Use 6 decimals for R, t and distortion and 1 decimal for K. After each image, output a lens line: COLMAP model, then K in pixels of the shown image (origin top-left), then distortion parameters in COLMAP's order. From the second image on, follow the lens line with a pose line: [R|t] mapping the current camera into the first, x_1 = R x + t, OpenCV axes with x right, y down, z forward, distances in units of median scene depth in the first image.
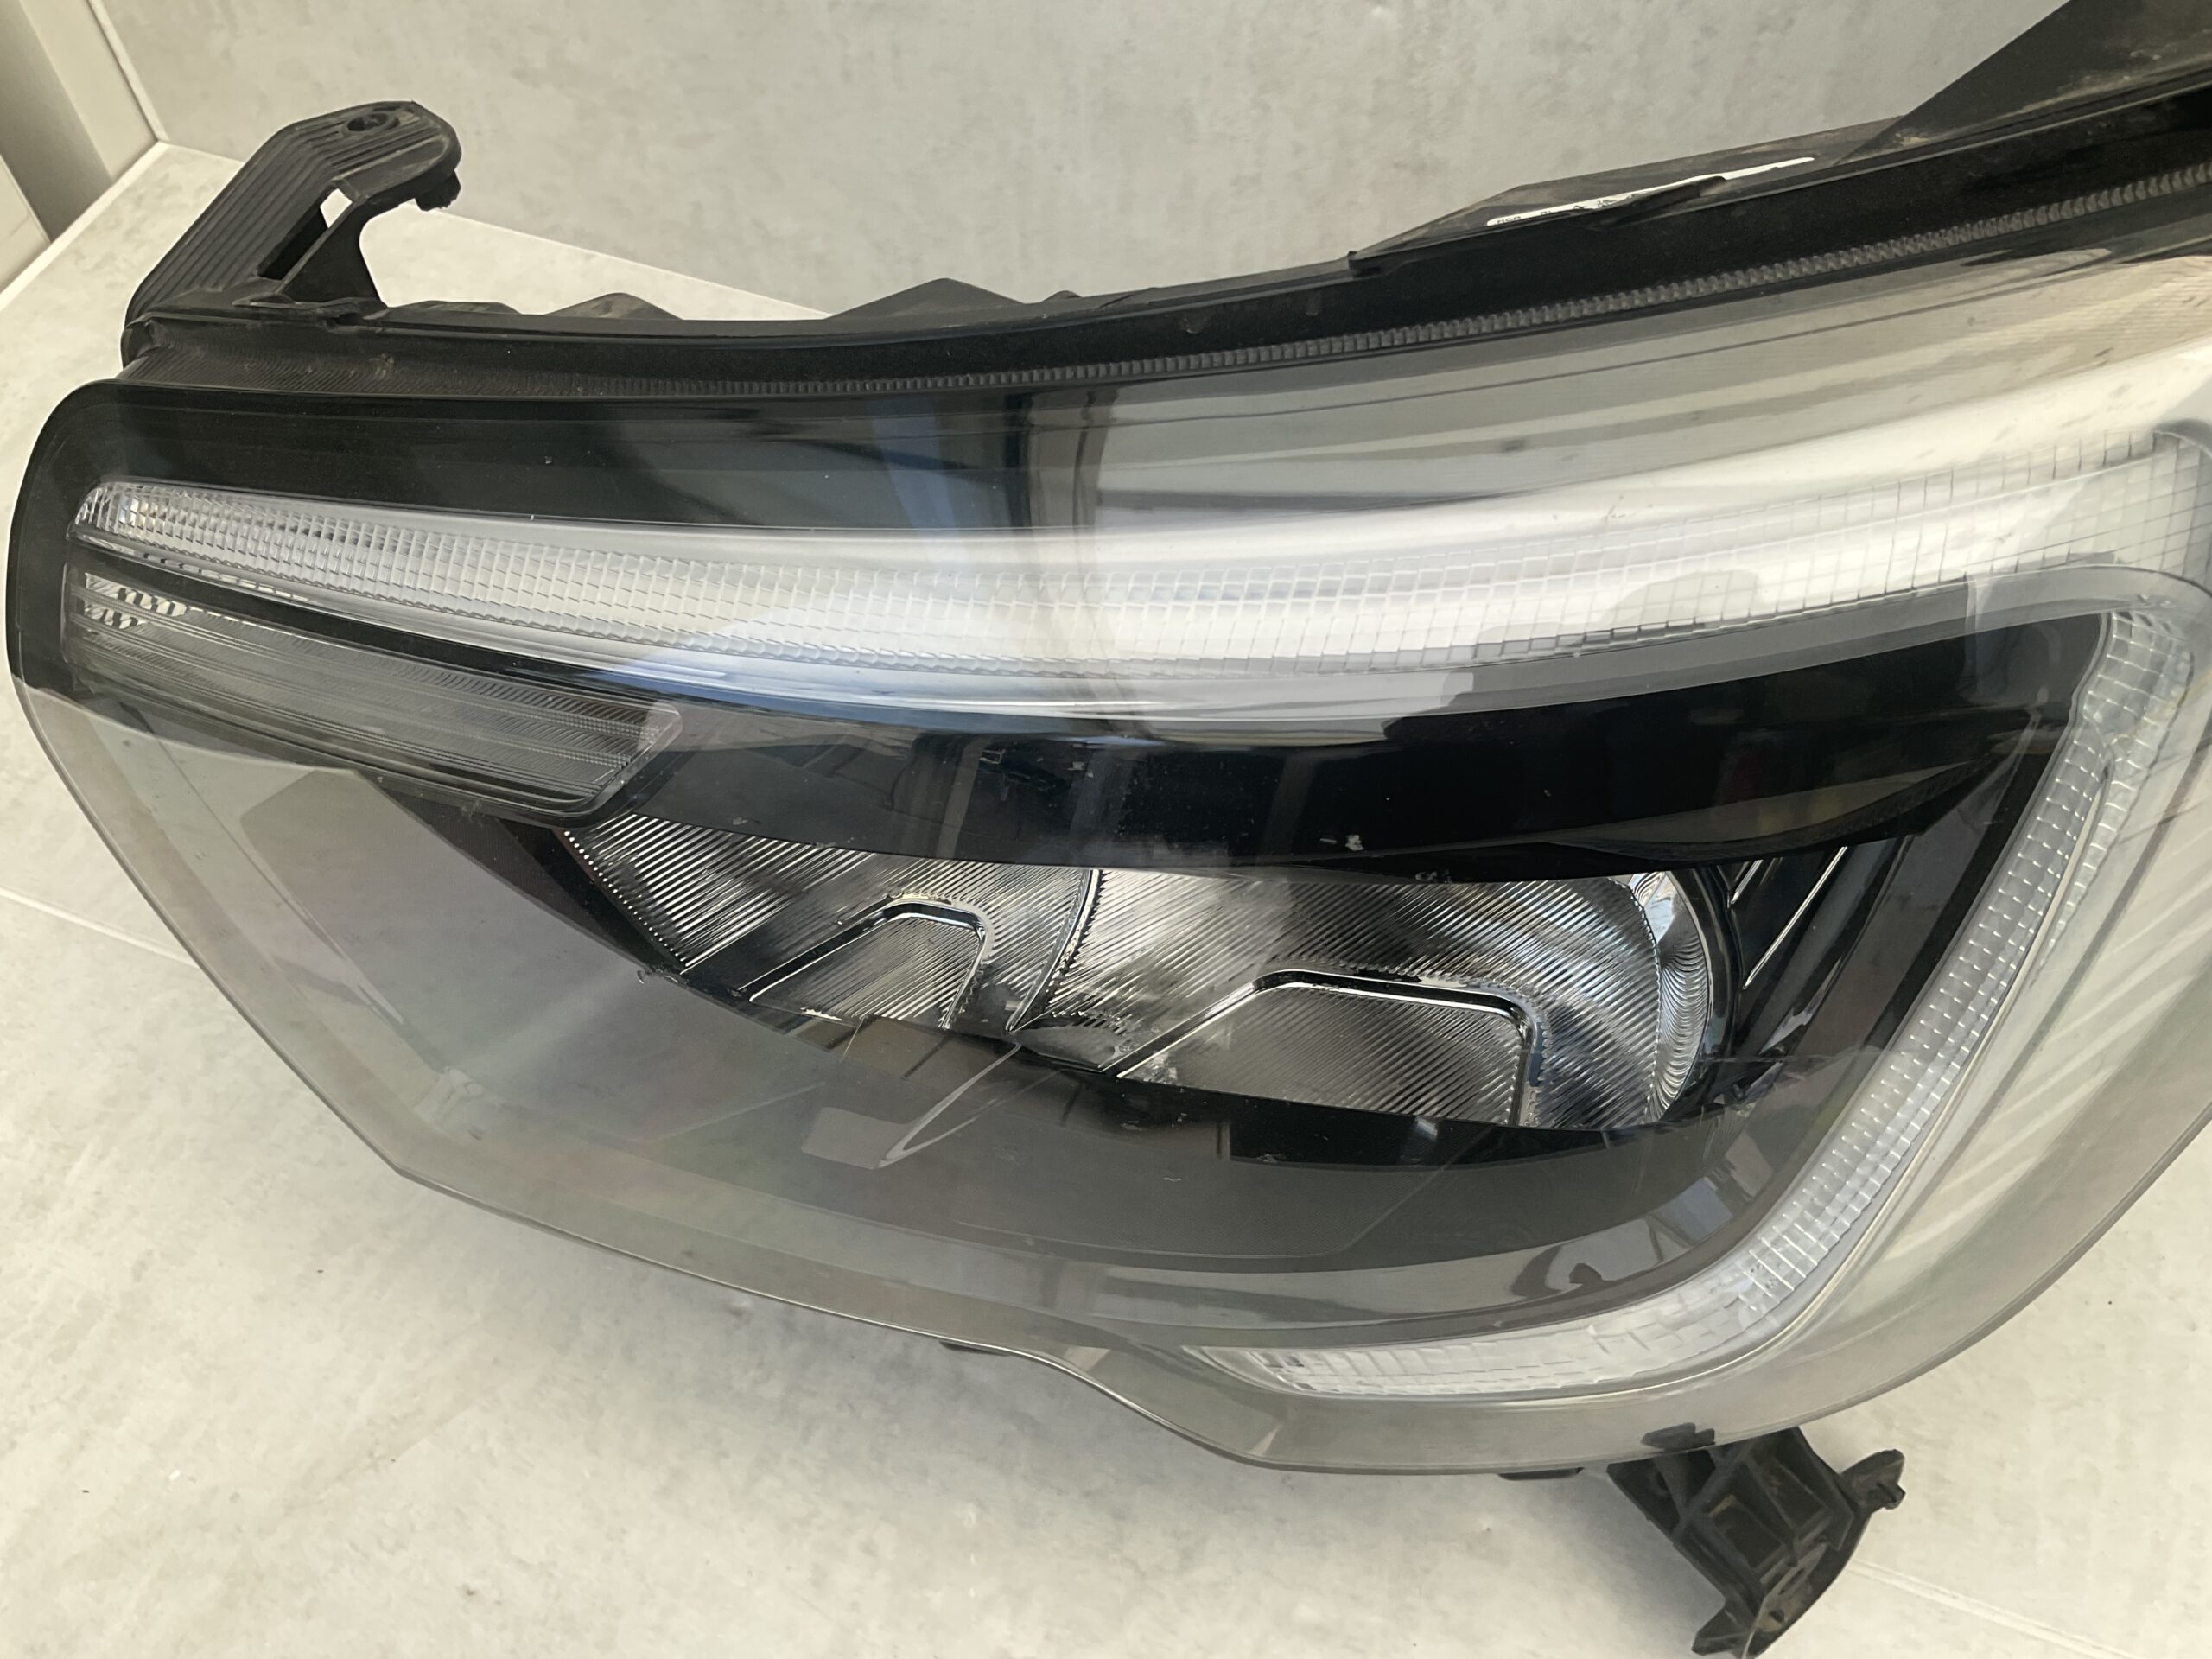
lens RADIAL K [[1832.0, 0, 1110.7], [0, 1832.0, 836.5], [0, 0, 1]] dist [0.081519, -0.185723]
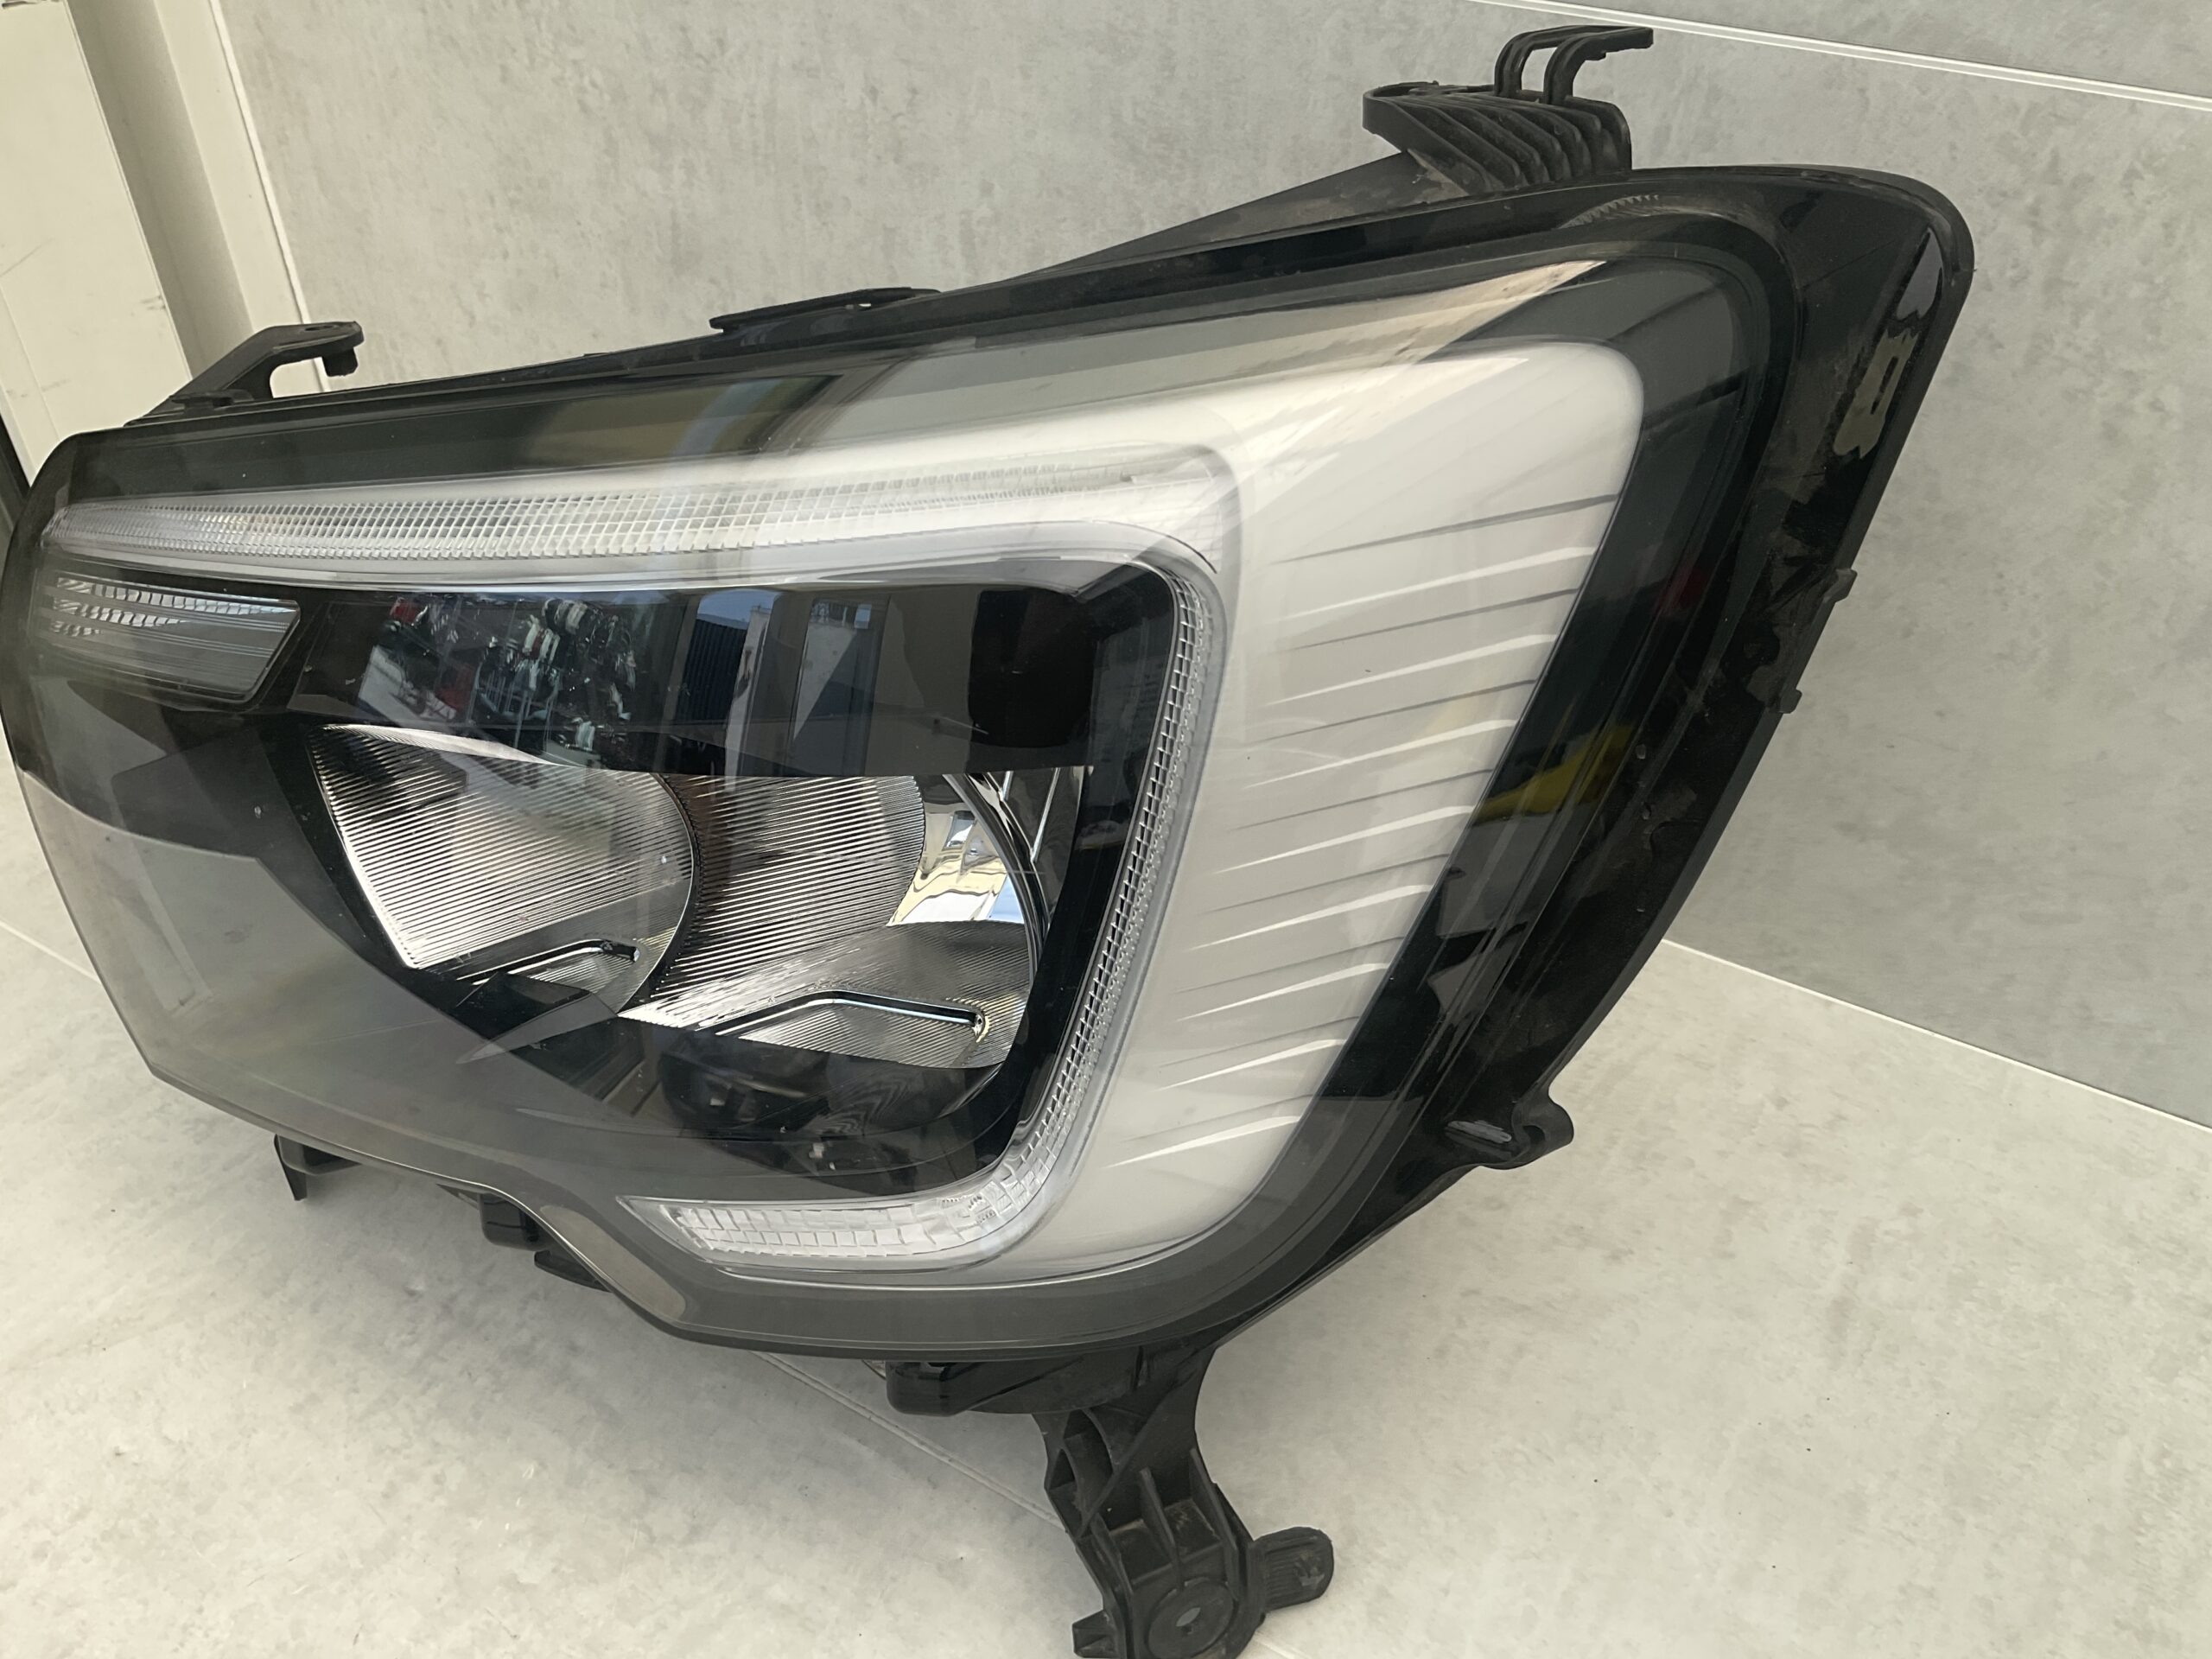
lens RADIAL K [[1838.2, 0, 1103.9], [0, 1838.2, 829.4], [0, 0, 1]] dist [0.014274, -0.061850]
pose [[0.981959, 0.118512, -0.147348, 0.377146], [-0.158492, 0.940840, -0.299502, 0.264410], [0.103137, 0.317452, 0.942649, -0.163665]]
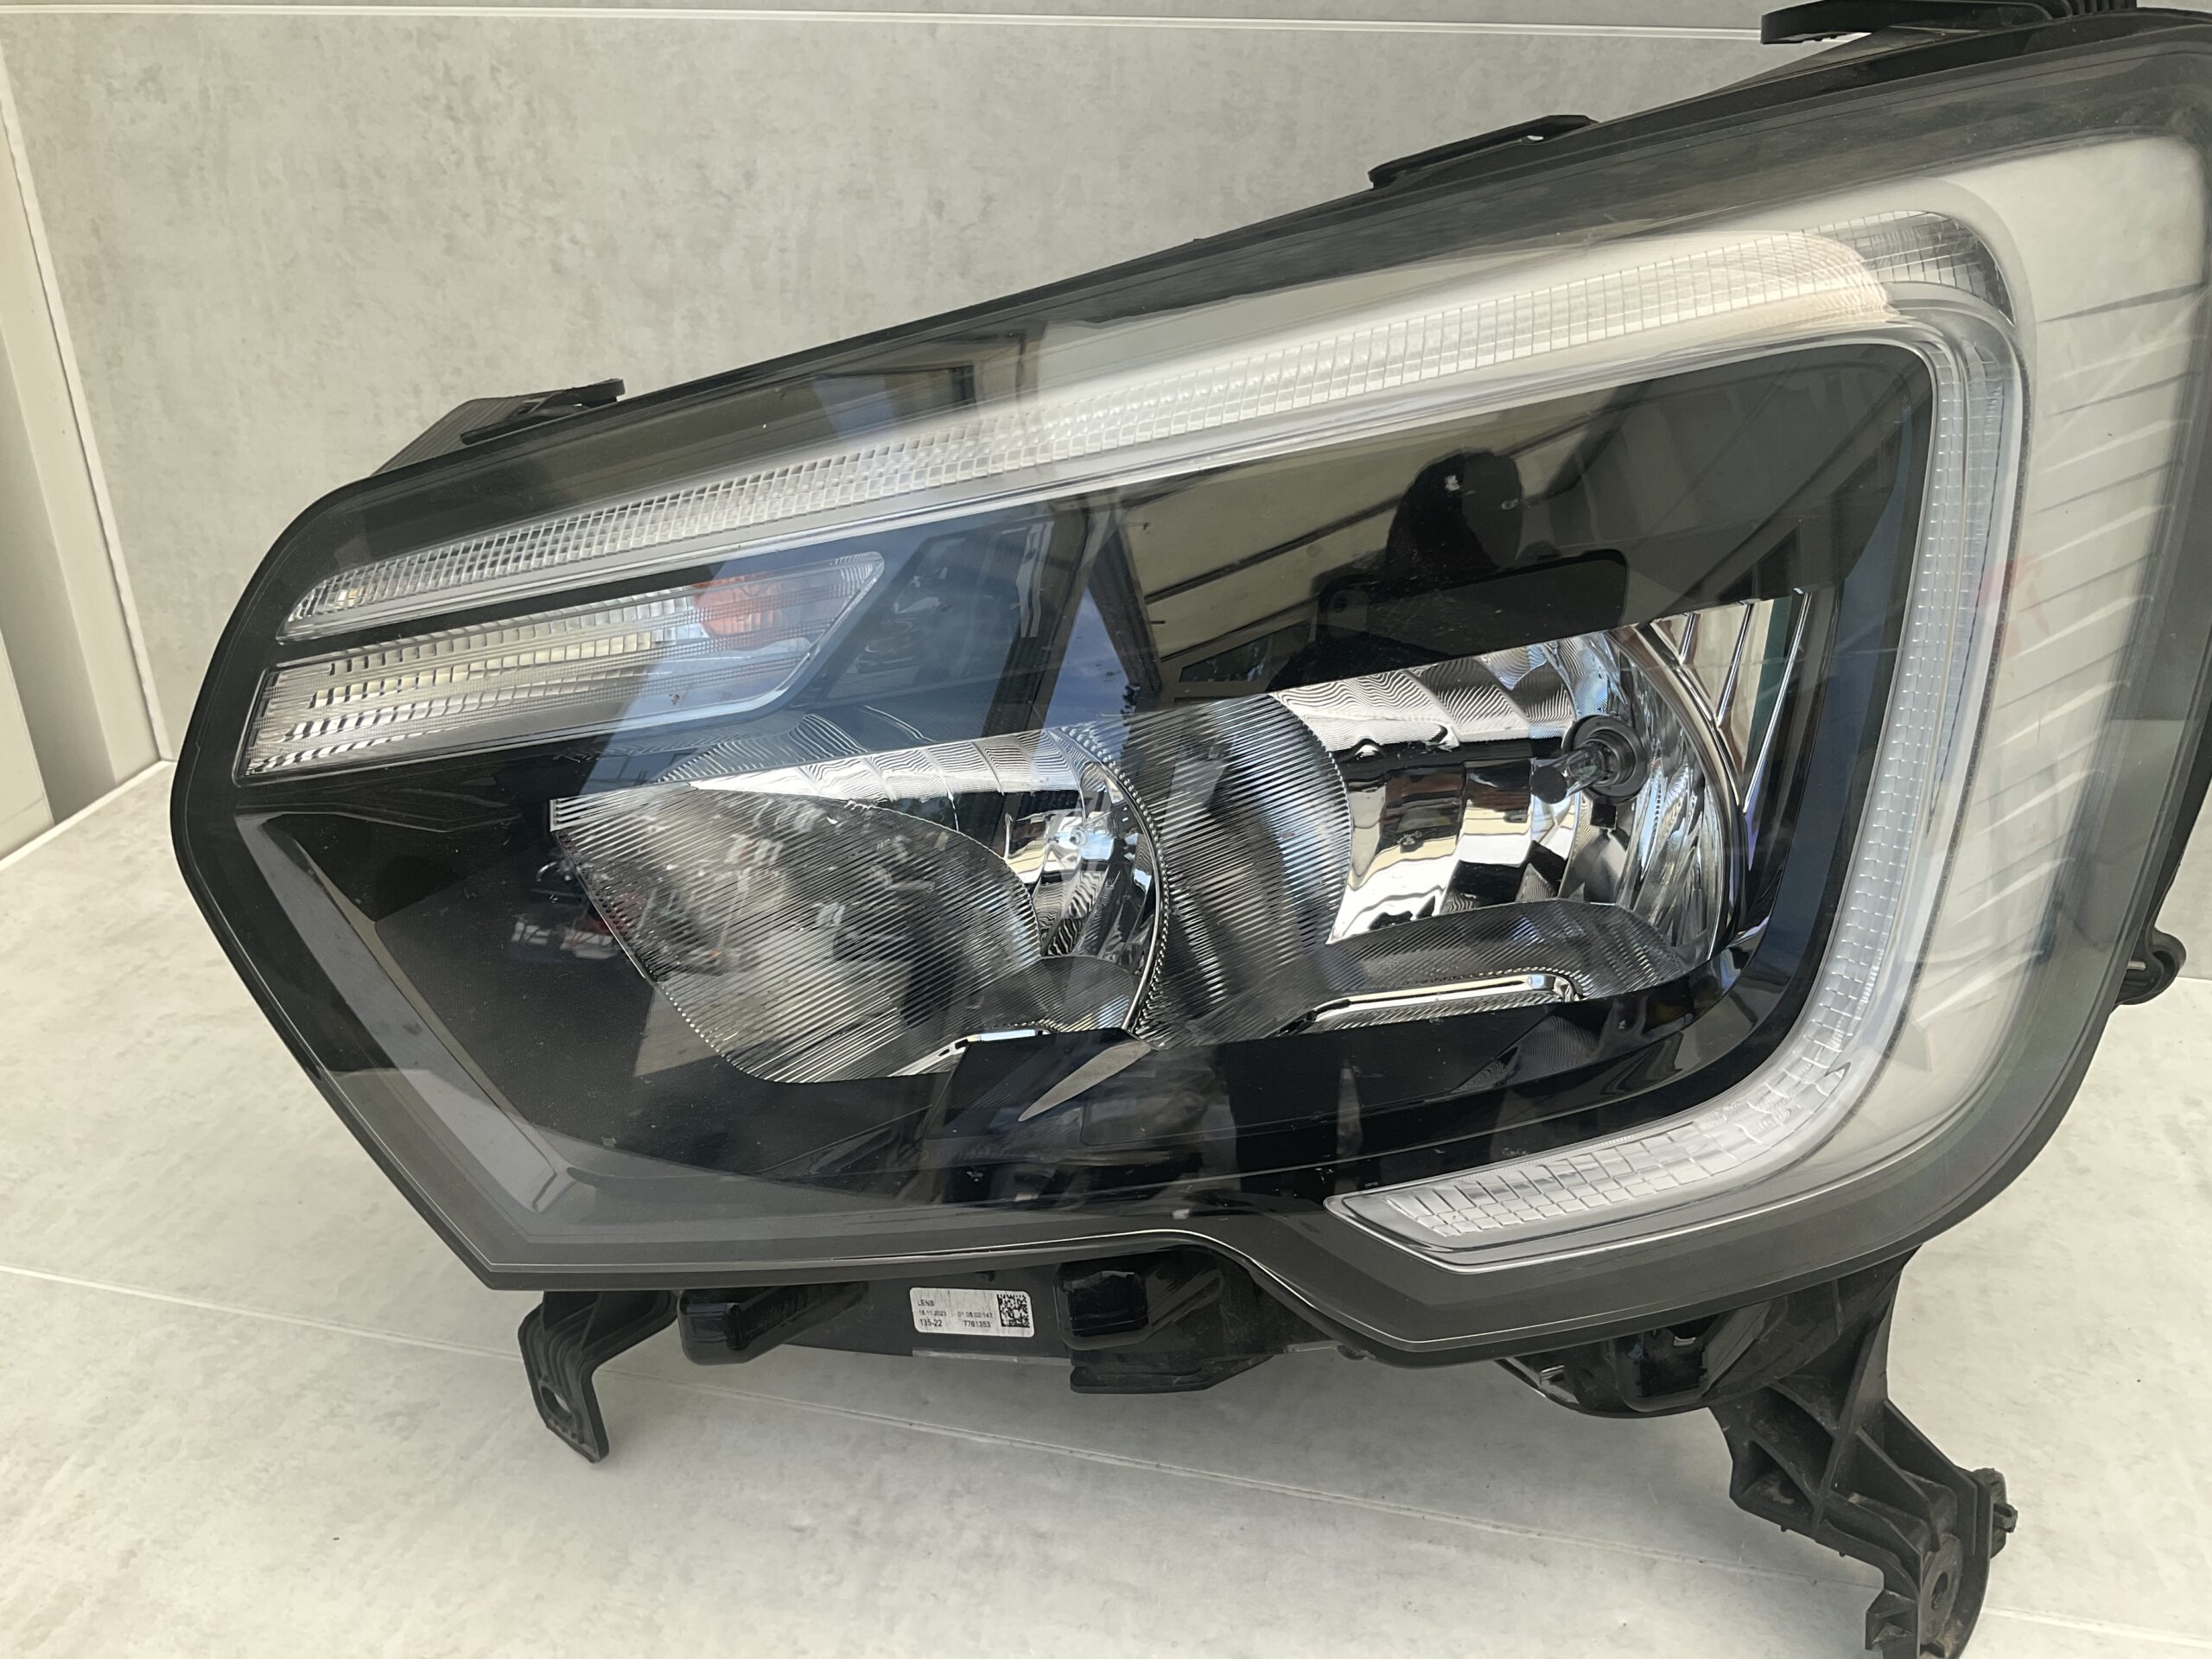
lens RADIAL K [[1845.9, 0, 1113.0], [0, 1845.9, 826.0], [0, 0, 1]] dist [0.039593, -0.099342]
pose [[0.990179, -0.049549, 0.130733, -0.151891], [0.107905, 0.865433, -0.489267, 0.431308], [-0.088898, 0.498568, 0.862280, -0.003244]]
